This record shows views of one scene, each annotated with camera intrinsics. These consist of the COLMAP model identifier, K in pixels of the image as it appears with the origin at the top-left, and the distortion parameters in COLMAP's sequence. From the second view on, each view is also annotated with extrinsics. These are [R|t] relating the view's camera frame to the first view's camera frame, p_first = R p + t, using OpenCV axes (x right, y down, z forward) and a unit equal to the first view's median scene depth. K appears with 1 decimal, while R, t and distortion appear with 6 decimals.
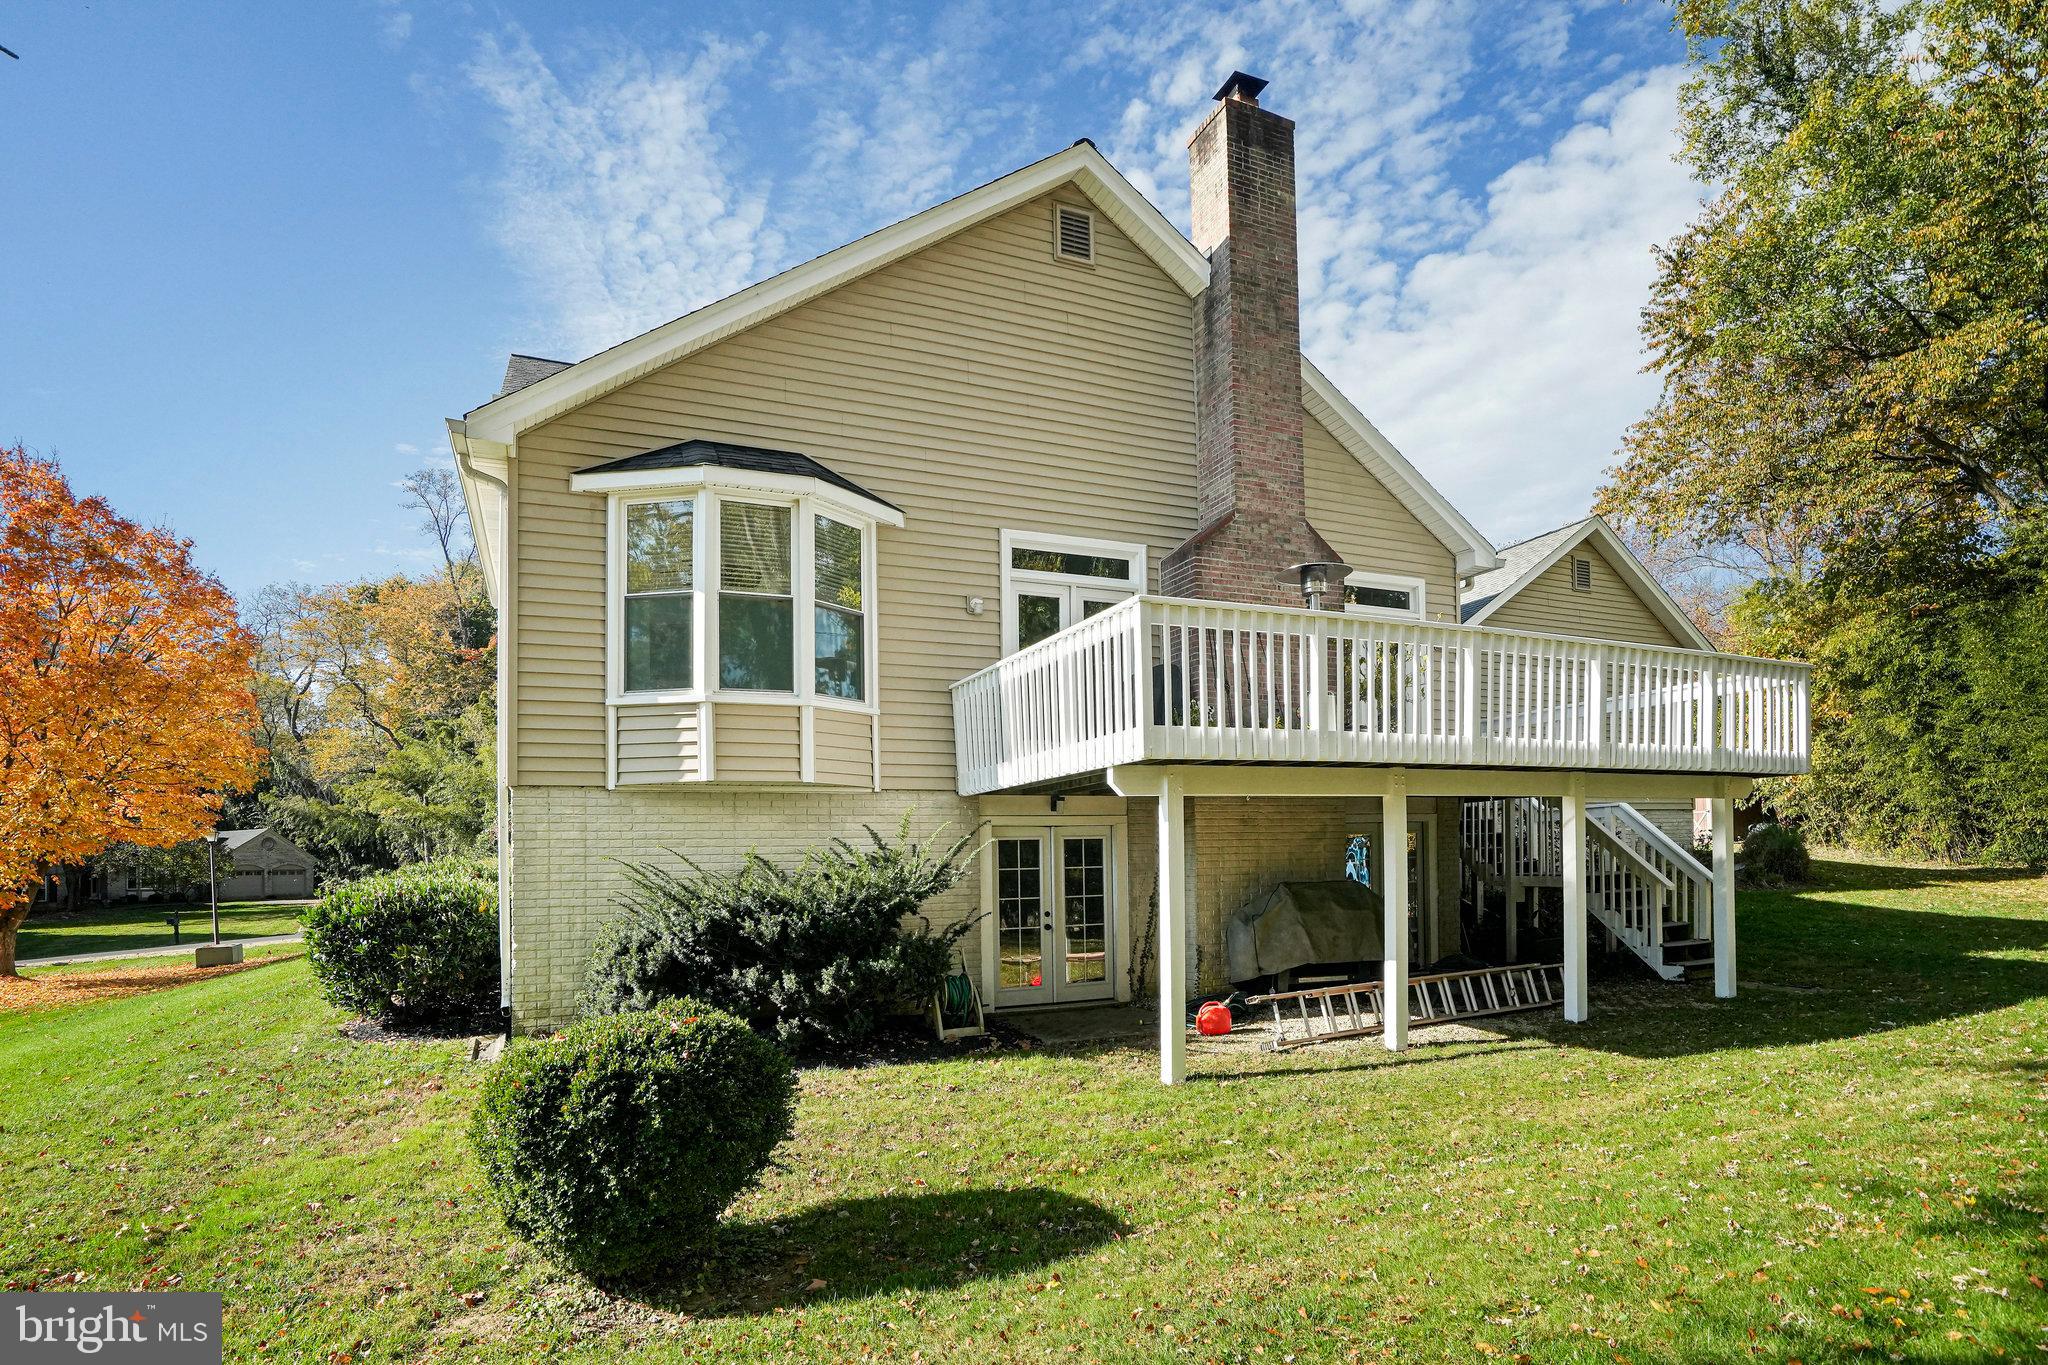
lens RADIAL K [[1006.3, 0, 1033.6], [0, 1006.3, 684.8], [0, 0, 1]] dist [-0.017067, 0.001285]
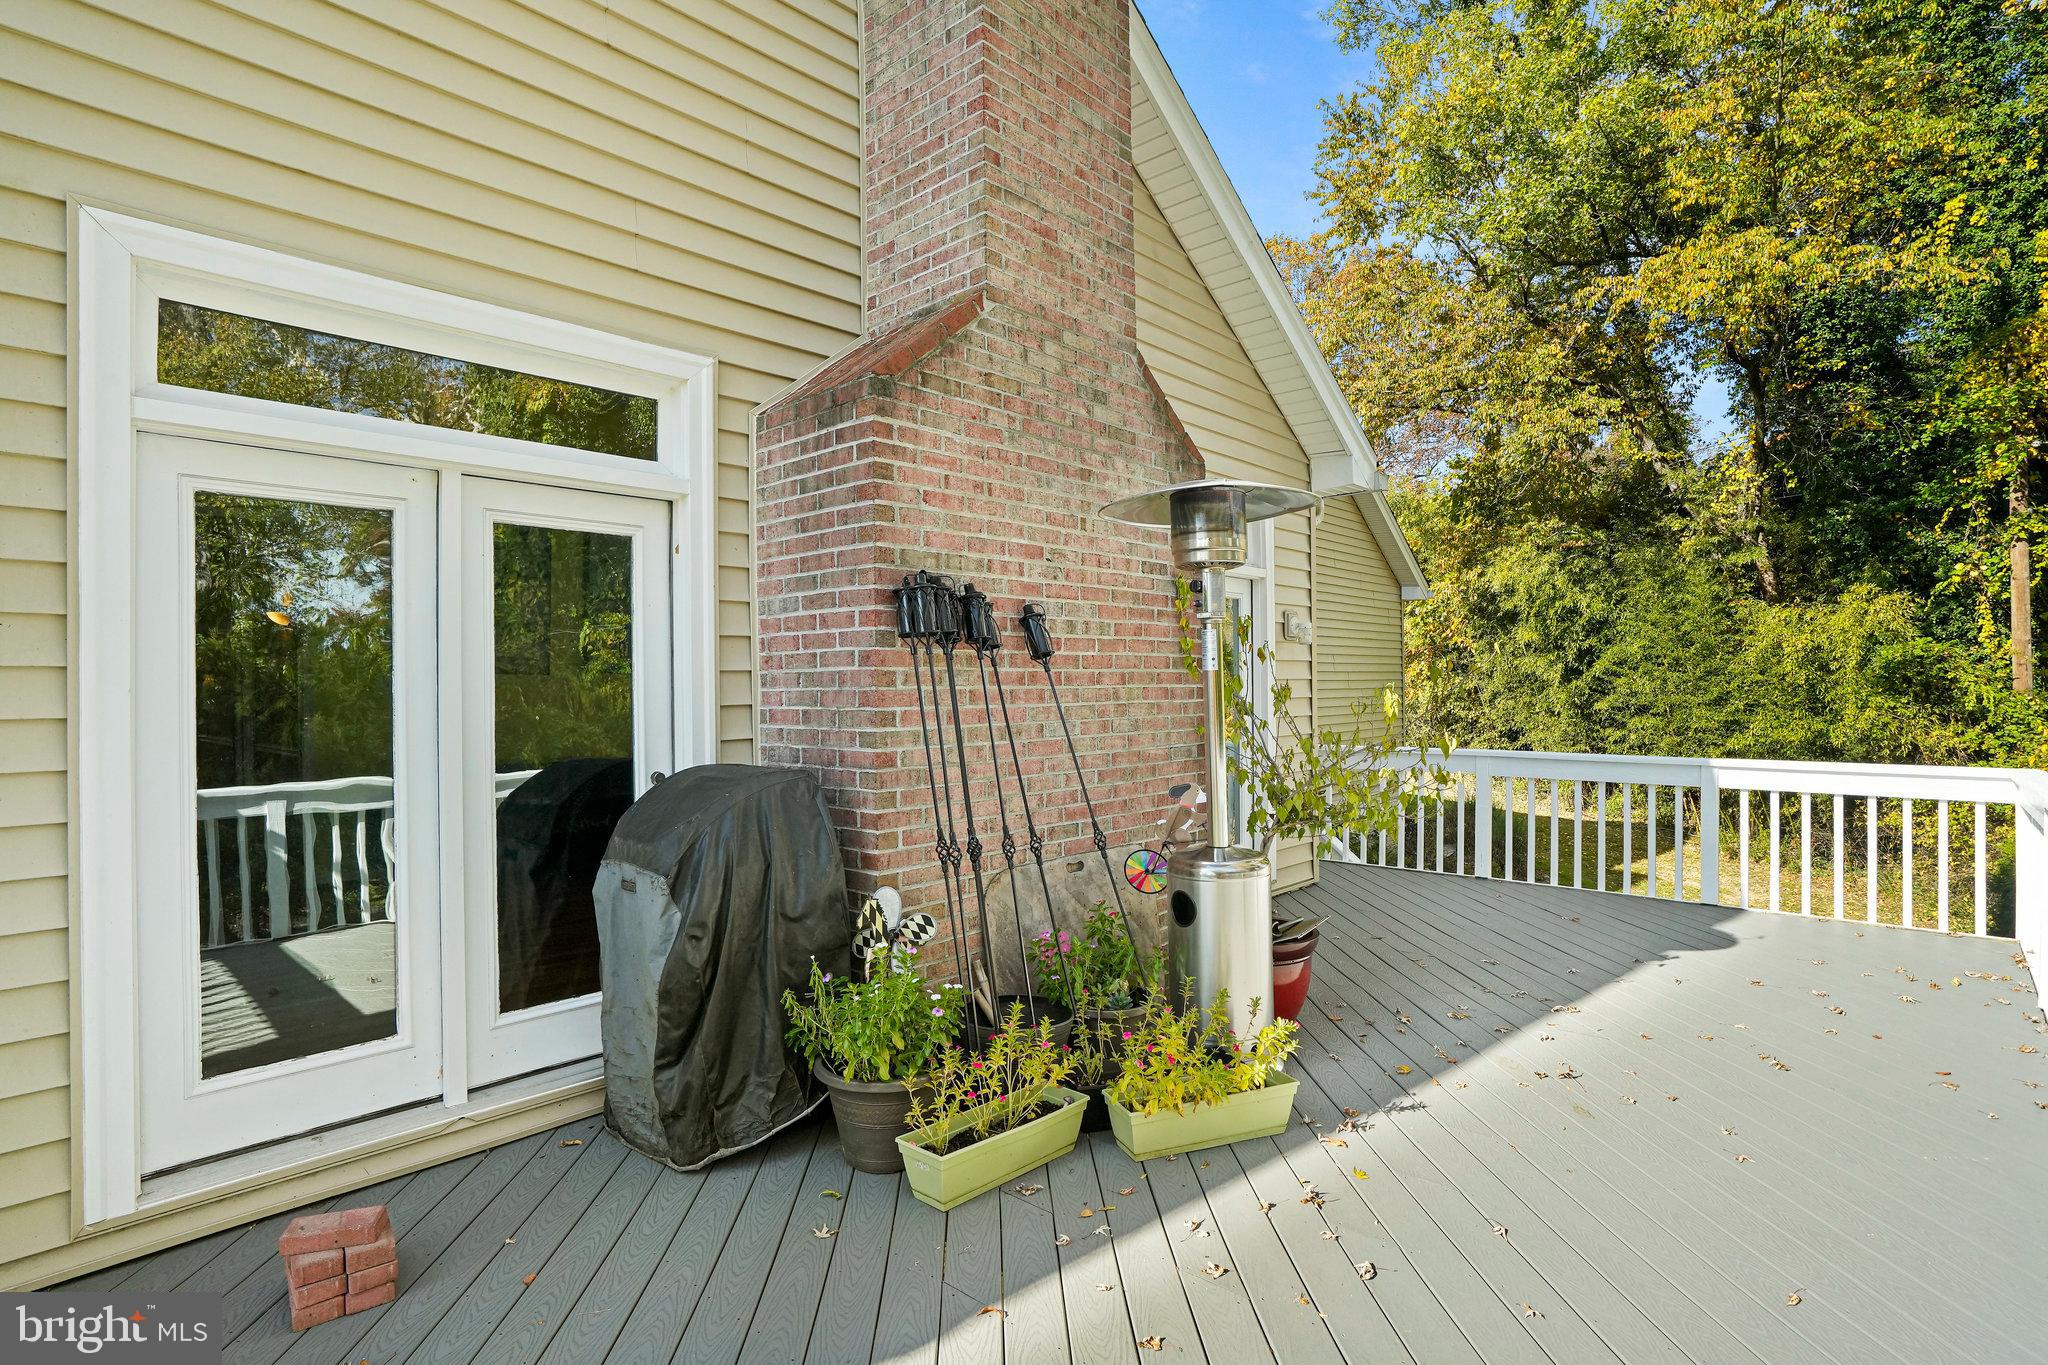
lens RADIAL K [[1006.3, 0, 1033.6], [0, 1006.3, 684.8], [0, 0, 1]] dist [-0.017067, 0.001285]
pose [[0.914931, 0.006612, 0.403556, 0.076988], [-0.068922, 0.987739, 0.140074, -0.088291], [-0.397682, -0.155972, 0.904169, 0.656904]]
